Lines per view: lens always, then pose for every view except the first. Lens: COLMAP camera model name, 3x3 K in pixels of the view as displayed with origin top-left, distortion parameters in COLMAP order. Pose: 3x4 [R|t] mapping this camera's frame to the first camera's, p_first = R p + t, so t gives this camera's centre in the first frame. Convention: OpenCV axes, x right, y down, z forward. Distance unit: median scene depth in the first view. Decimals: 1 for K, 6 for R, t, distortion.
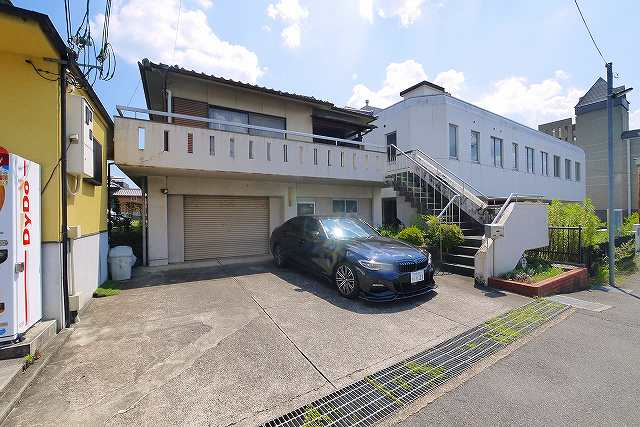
lens RADIAL K [[263.7, 0, 316.2], [0, 263.7, 213.2], [0, 0, 1]] dist [-0.010626, 0.001880]
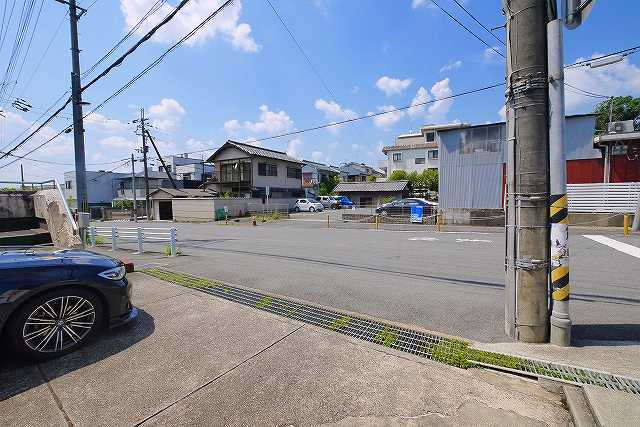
lens RADIAL K [[263.7, 0, 316.7], [0, 263.7, 213.5], [0, 0, 1]] dist [-0.010626, 0.001880]
pose [[-0.436845, -0.037498, 0.898755, -0.433263], [0.010640, 0.998845, 0.046846, 0.009116], [-0.899474, 0.030027, -0.435942, 0.567492]]
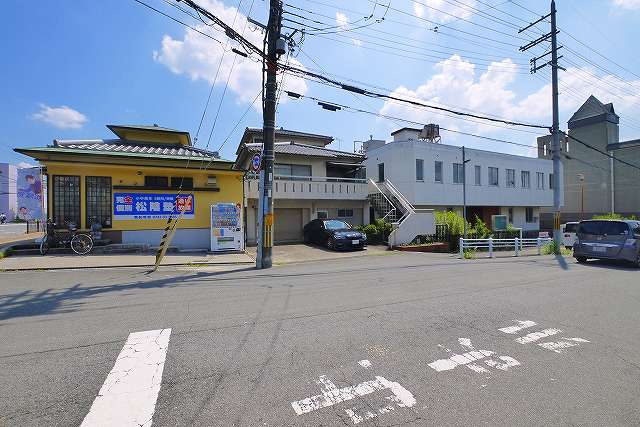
lens RADIAL K [[263.7, 0, 315.7], [0, 263.7, 213.2], [0, 0, 1]] dist [-0.010626, 0.001880]
pose [[0.991827, 0.000201, -0.127591, 0.232129], [-0.000456, 0.999998, -0.001970, -0.037446], [0.127591, 0.002012, 0.991825, -1.266822]]
